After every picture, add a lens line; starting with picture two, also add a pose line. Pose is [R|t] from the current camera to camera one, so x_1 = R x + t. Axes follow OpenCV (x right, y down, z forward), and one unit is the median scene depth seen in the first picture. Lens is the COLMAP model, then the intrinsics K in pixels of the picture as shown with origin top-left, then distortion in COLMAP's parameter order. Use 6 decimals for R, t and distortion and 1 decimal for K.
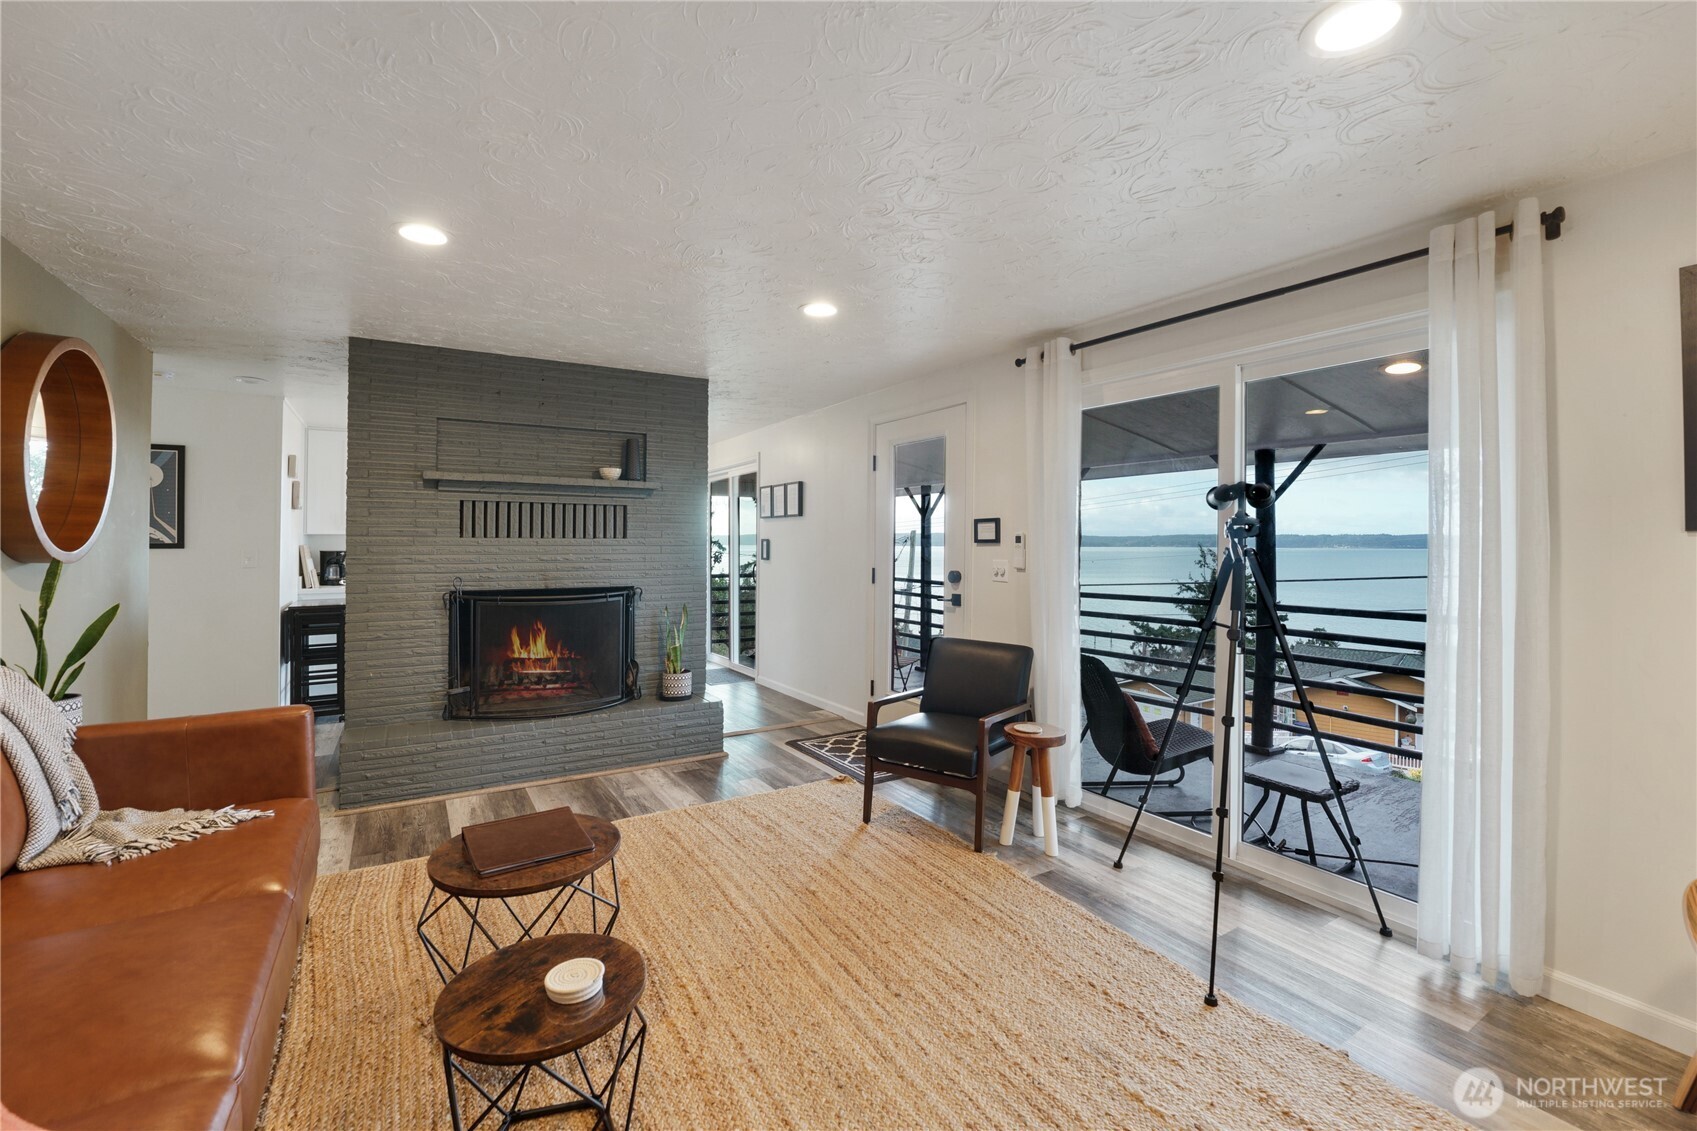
lens RADIAL K [[697.3, 0, 847.5], [0, 697.3, 567.1], [0, 0, 1]] dist [-0.000058, 0.000204]
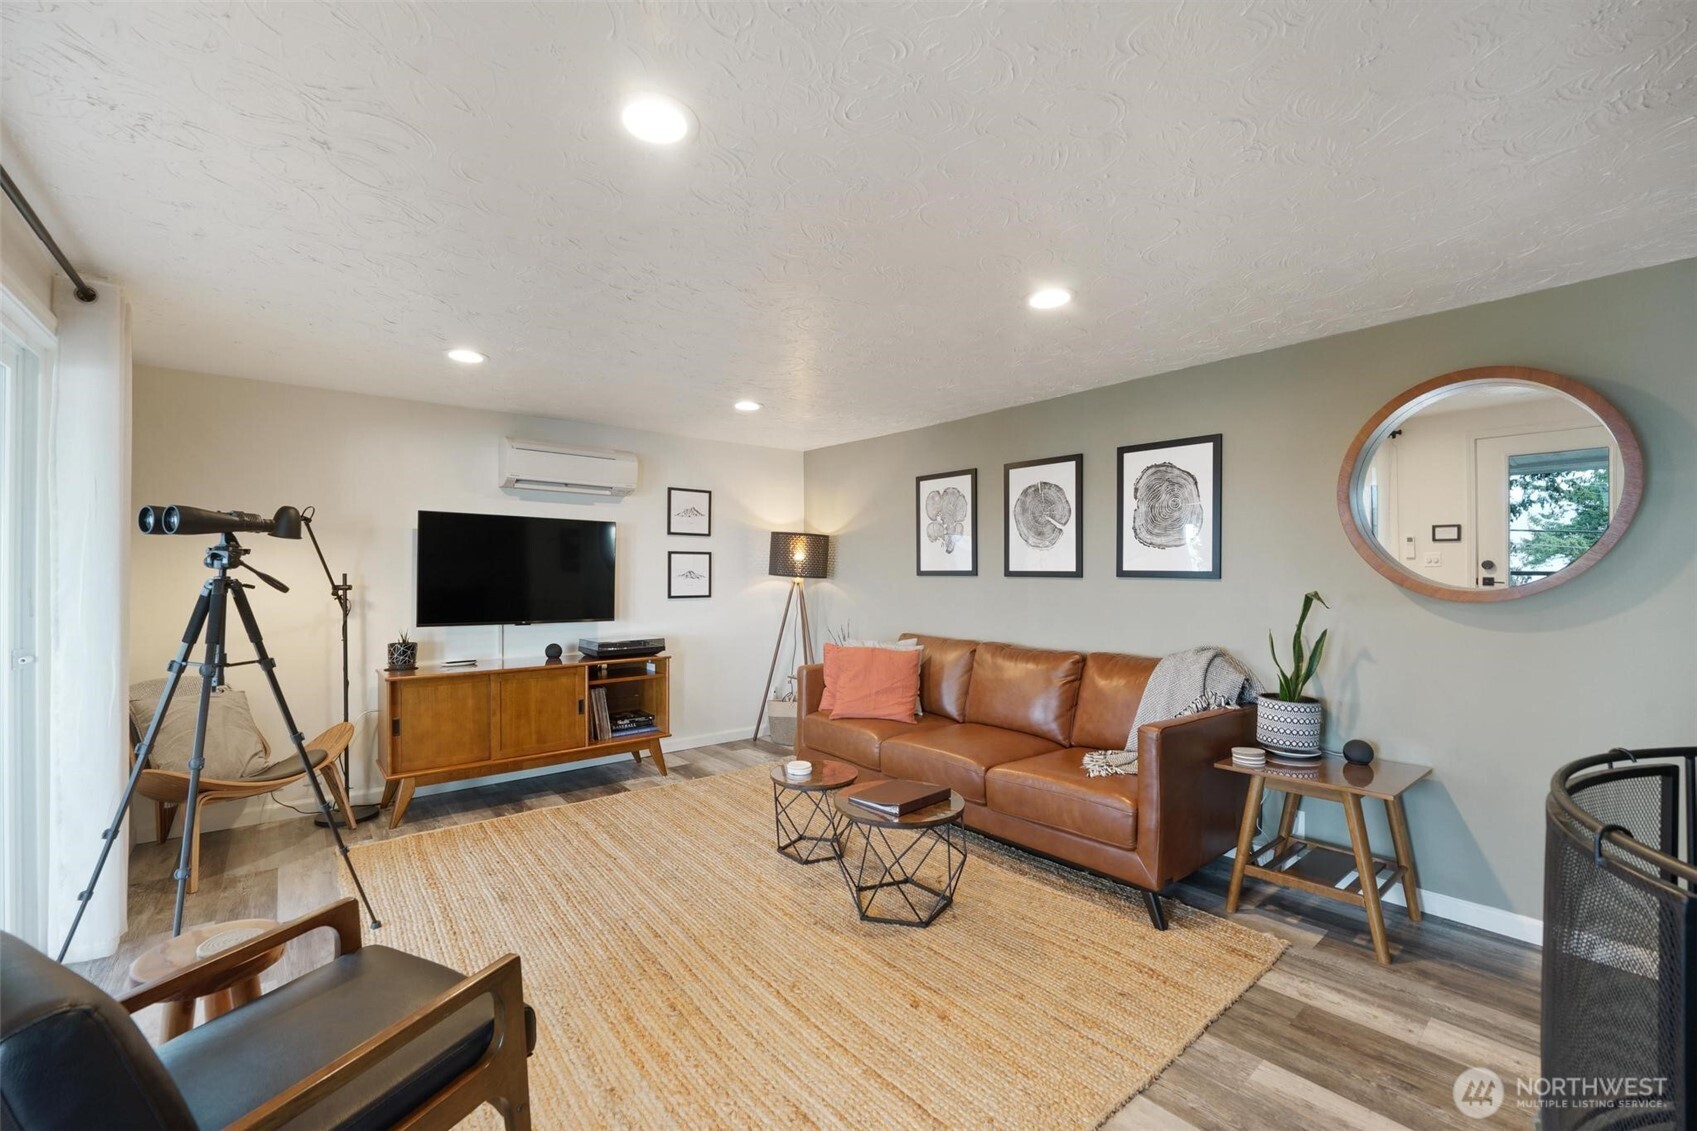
lens RADIAL K [[731.0, 0, 848.5], [0, 731.0, 565.5], [0, 0, 1]] dist [-0.043535, 0.000154]
pose [[-0.993012, -0.011508, -0.117452, -0.097444], [-0.013061, 0.999837, 0.012461, -0.039047], [0.117289, 0.013908, -0.993000, 1.232196]]
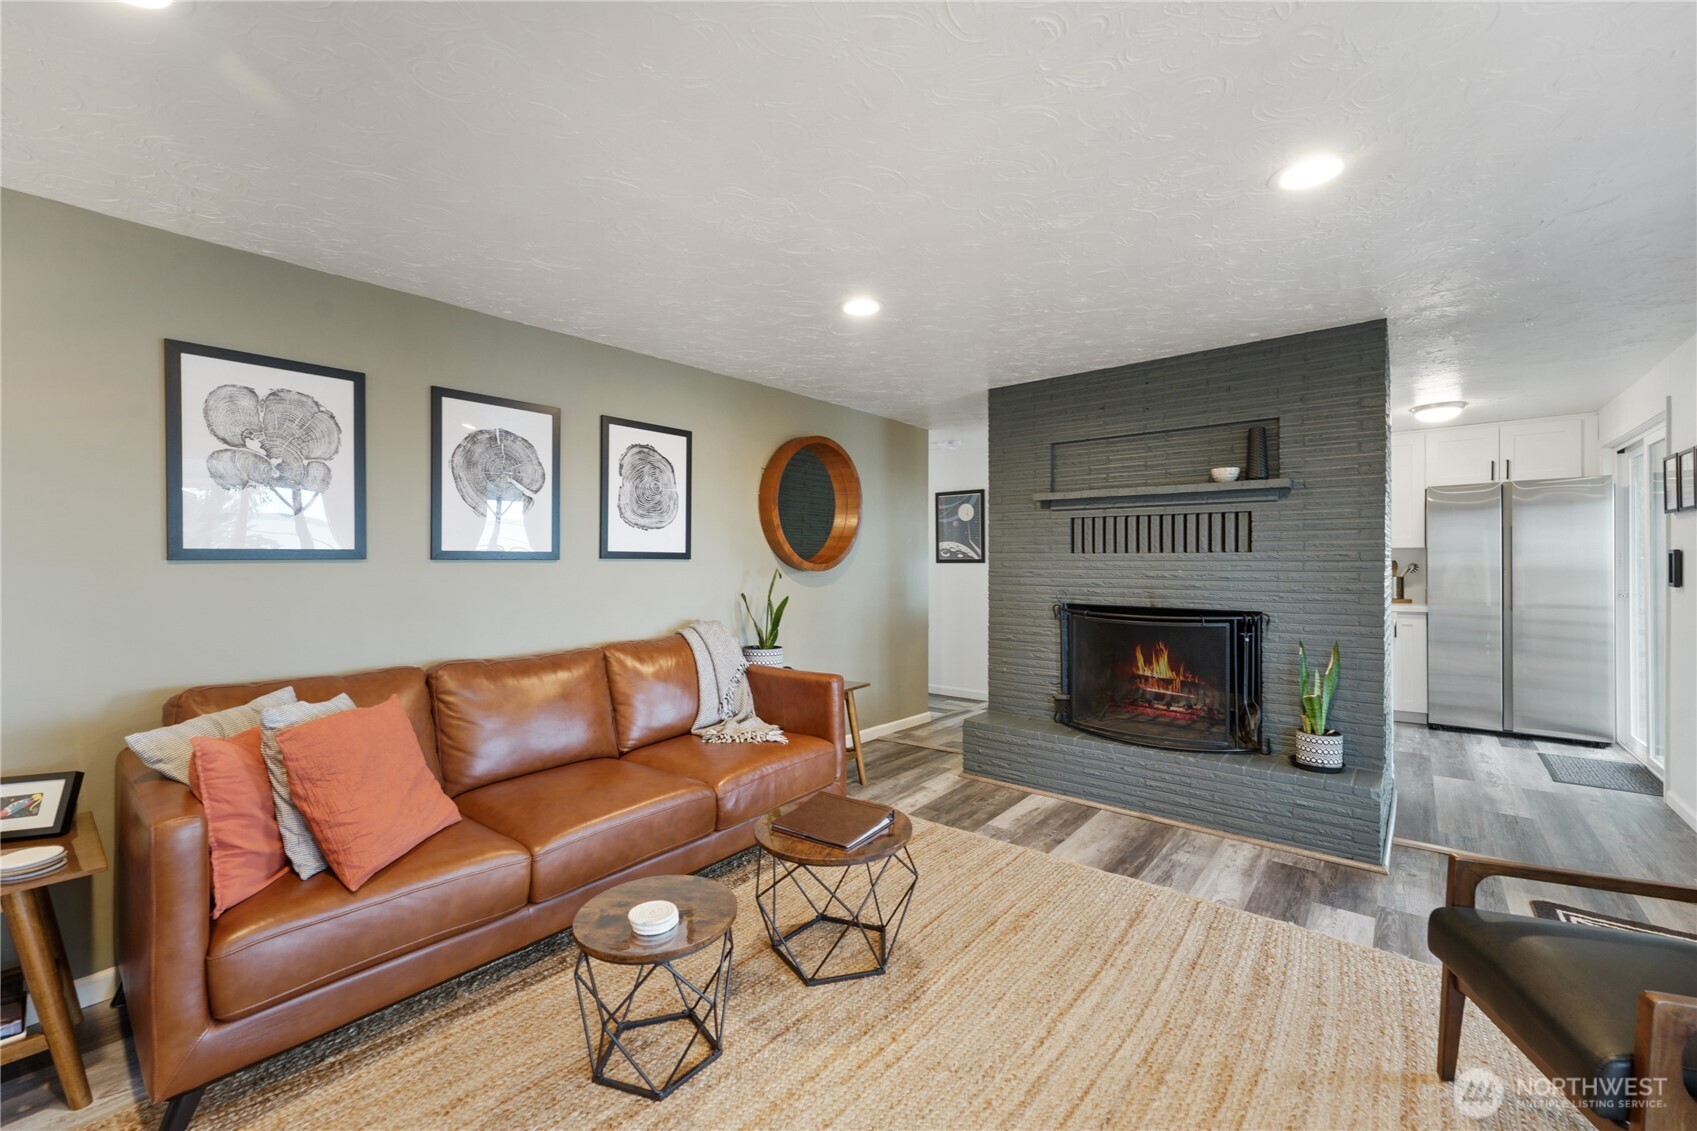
lens RADIAL K [[697.3, 0, 847.5], [0, 697.3, 567.1], [0, 0, 1]] dist [-0.000058, 0.000204]
pose [[0.336345, 0.011777, -0.941665, 0.320889], [-0.024519, 0.999692, 0.003745, -0.016606], [0.941420, 0.021829, 0.336530, 0.318040]]
